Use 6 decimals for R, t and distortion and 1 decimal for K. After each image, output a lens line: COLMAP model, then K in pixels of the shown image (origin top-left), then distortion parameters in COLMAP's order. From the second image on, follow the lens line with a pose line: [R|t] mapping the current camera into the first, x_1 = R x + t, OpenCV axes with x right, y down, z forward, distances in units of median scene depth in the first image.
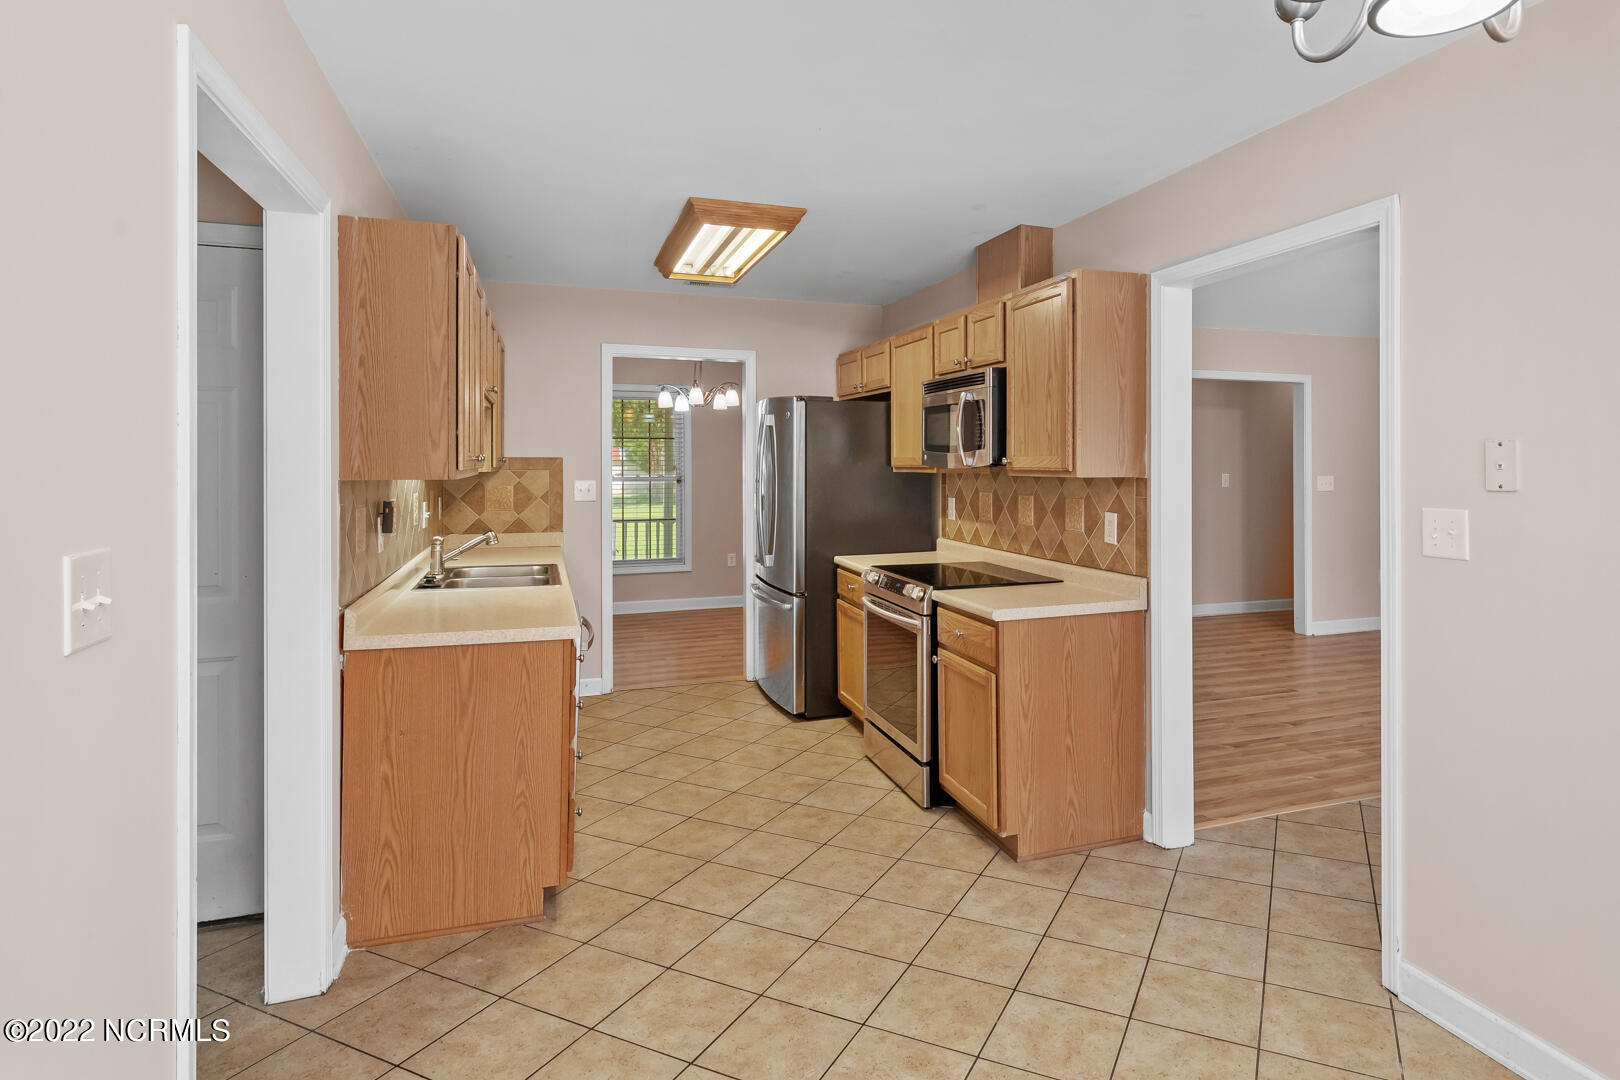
lens RADIAL K [[982.2, 0, 808.5], [0, 982.2, 444.1], [0, 0, 1]] dist [0.003129, -0.000702]
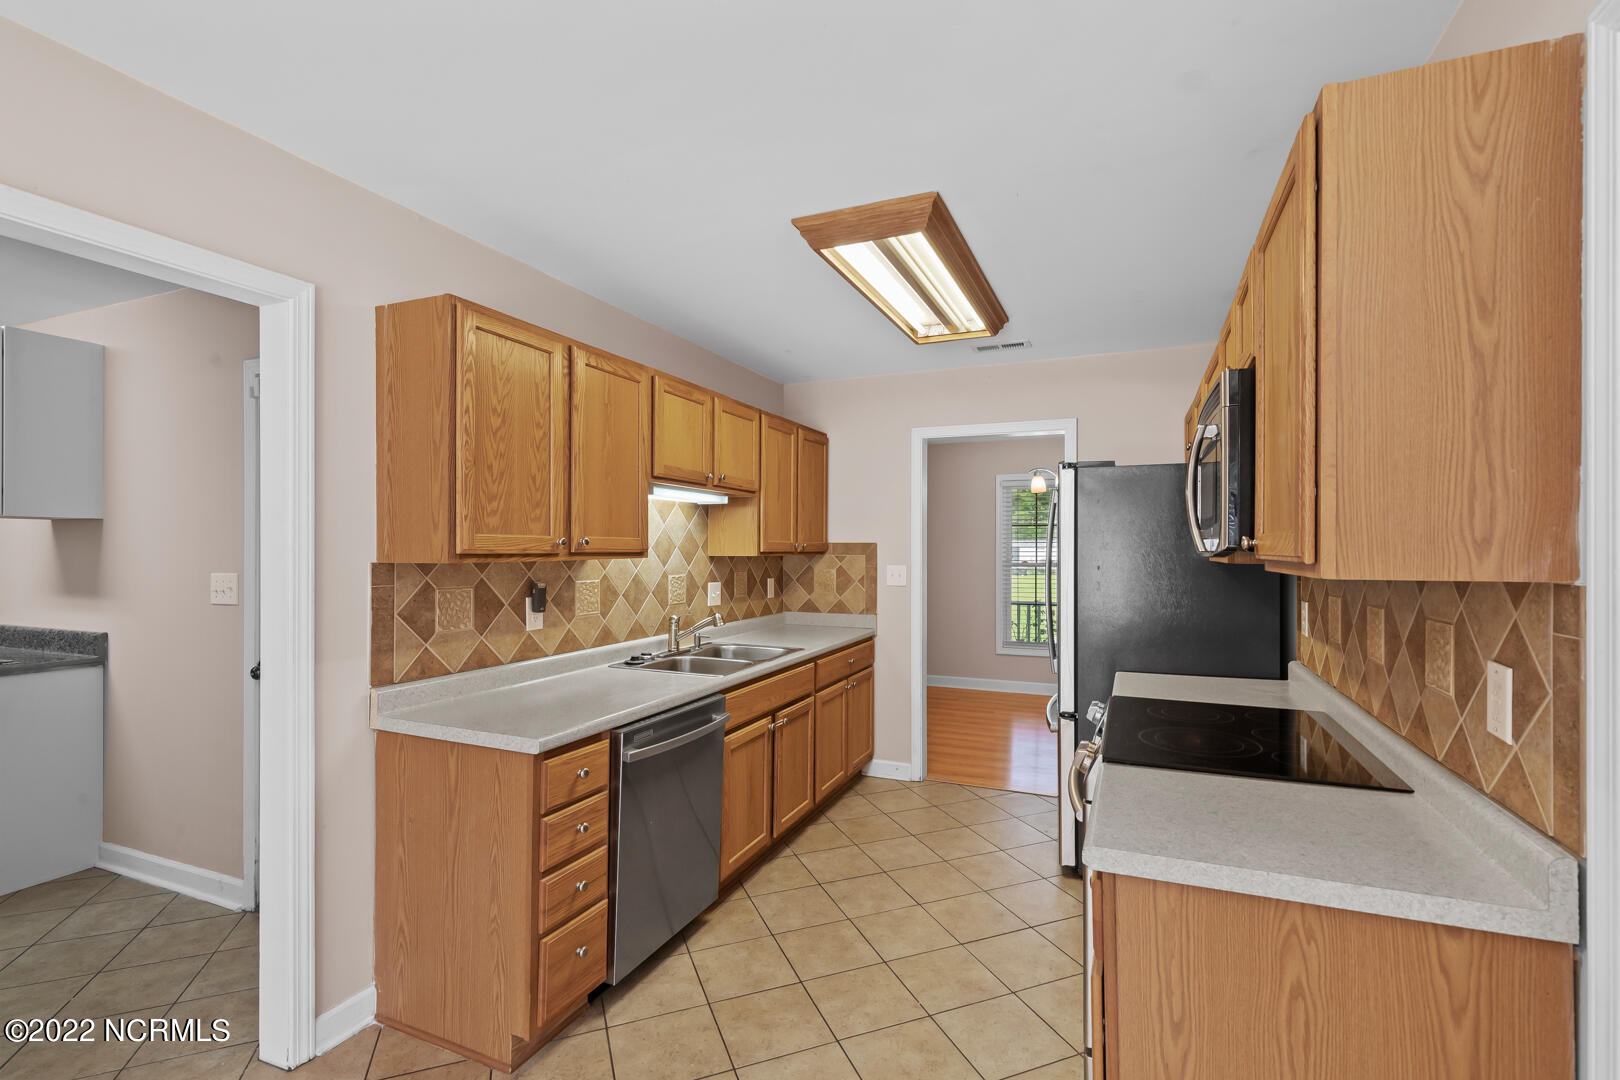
lens RADIAL K [[720.8, 0, 810.0], [0, 720.8, 540.0], [0, 0, 1]] dist [0.001063, -0.000224]
pose [[0.752110, -0.006420, -0.659006, 0.279956], [0.009969, 0.999949, 0.001635, 0.012696], [0.658962, -0.007799, 0.752136, 0.556461]]
